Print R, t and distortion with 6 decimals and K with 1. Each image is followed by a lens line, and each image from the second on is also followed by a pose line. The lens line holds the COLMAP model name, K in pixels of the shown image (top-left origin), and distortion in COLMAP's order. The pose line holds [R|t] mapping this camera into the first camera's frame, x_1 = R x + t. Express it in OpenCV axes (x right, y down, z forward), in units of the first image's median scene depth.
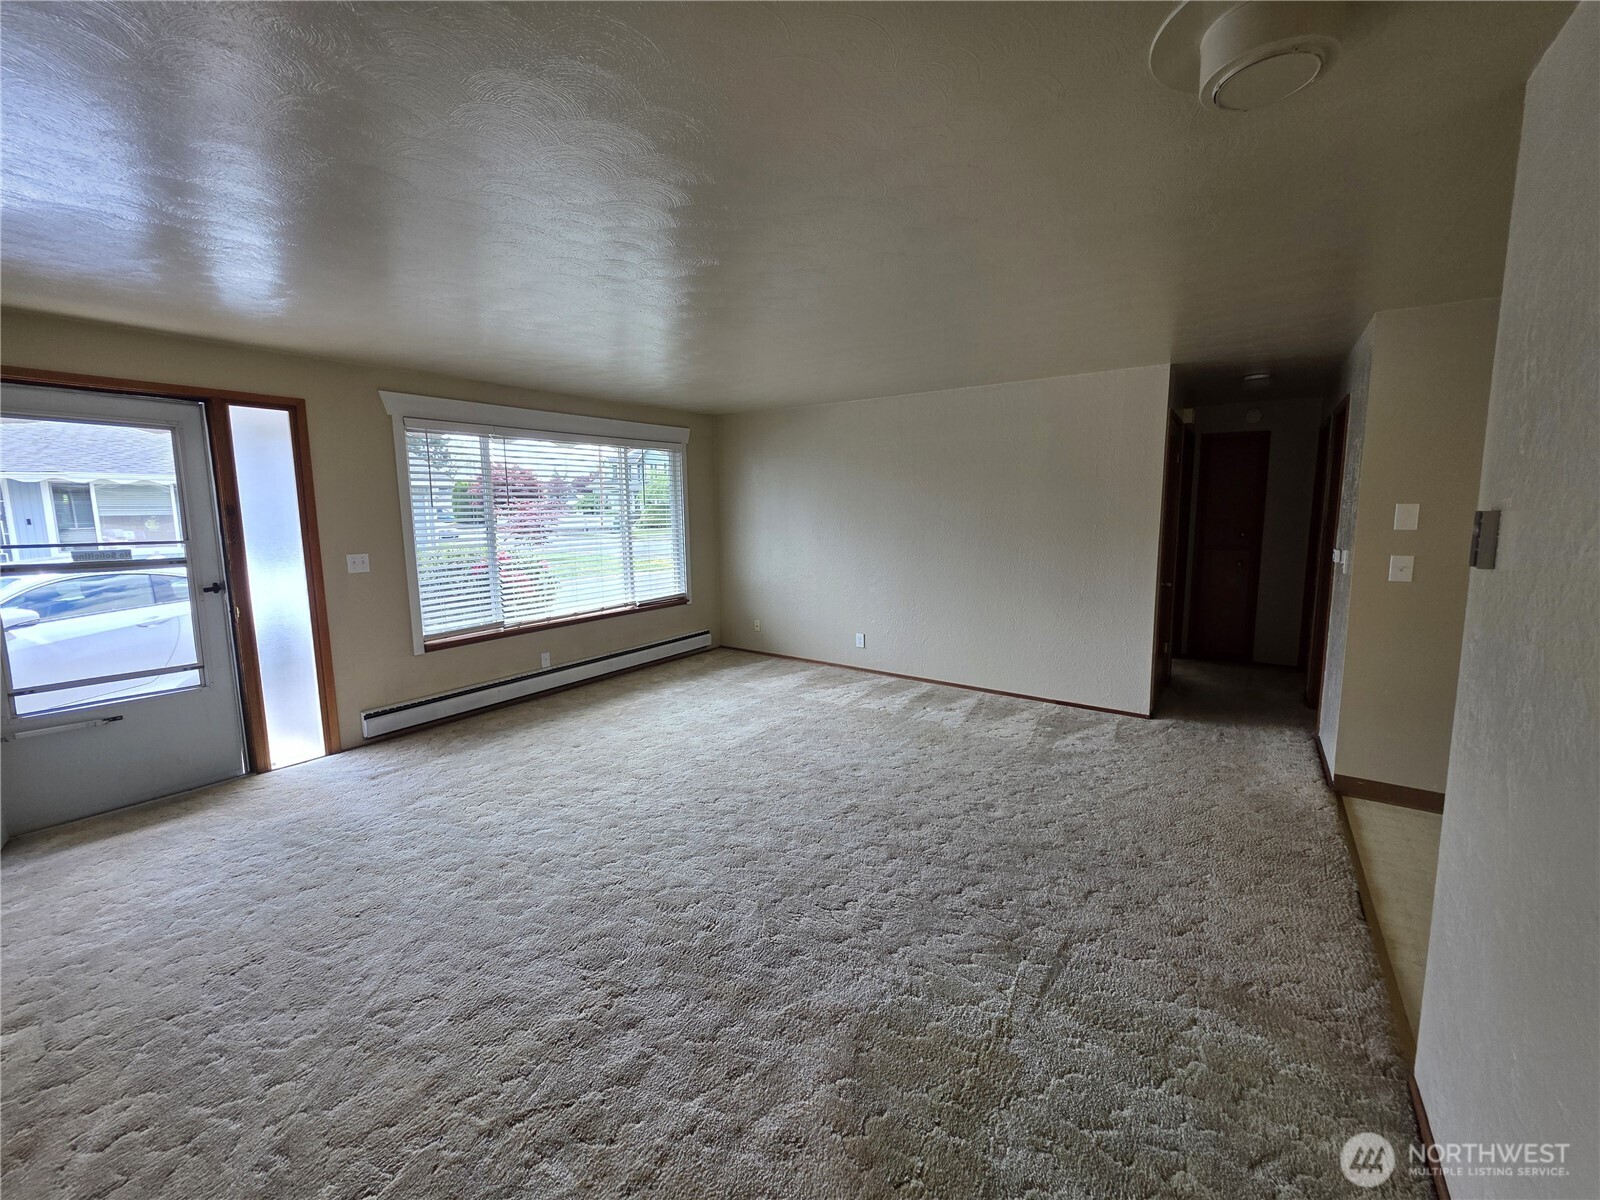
lens RADIAL K [[639.8, 0, 802.0], [0, 639.8, 583.7], [0, 0, 1]] dist [0.002313, 0.000038]
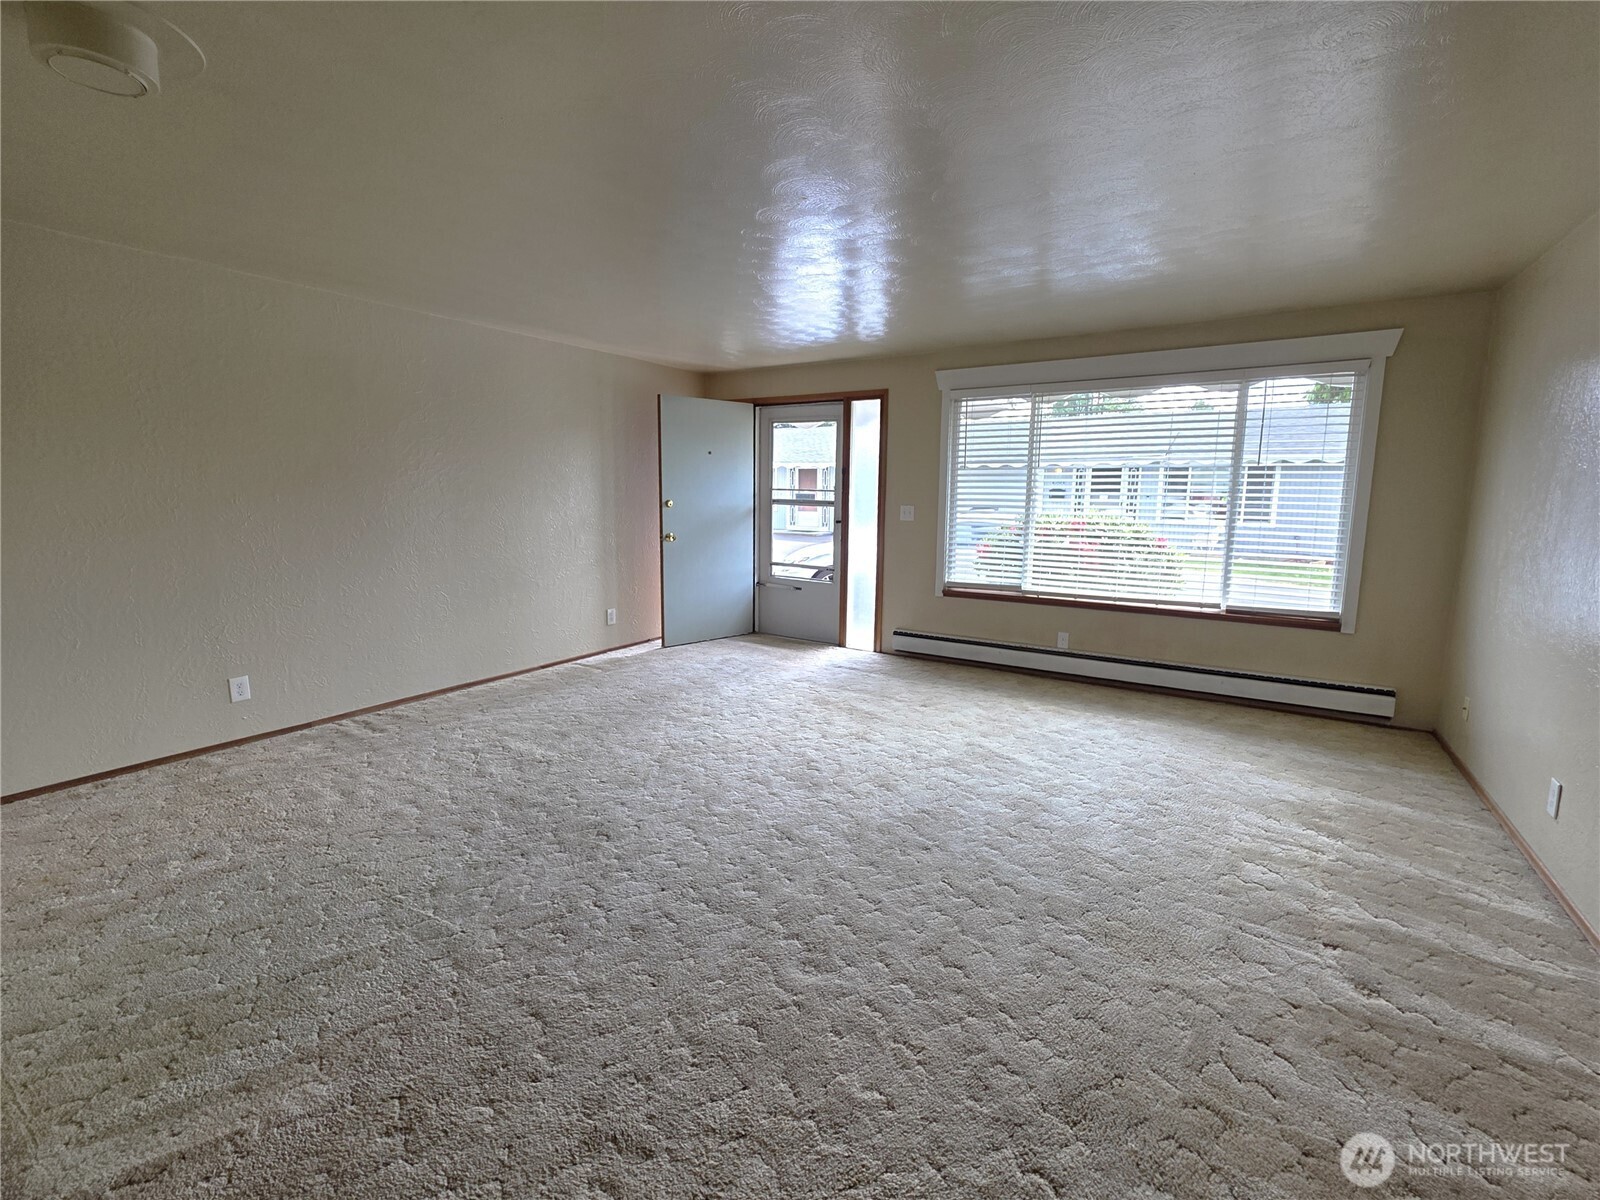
lens RADIAL K [[683.2, 0, 800.0], [0, 683.2, 600.0], [0, 0, 1]] dist [0.001636, 0.000028]
pose [[0.055514, 0.172156, -0.983504, 0.647302], [-0.129879, 0.977899, 0.163844, -0.057176], [0.989975, 0.118641, 0.076646, 0.687539]]
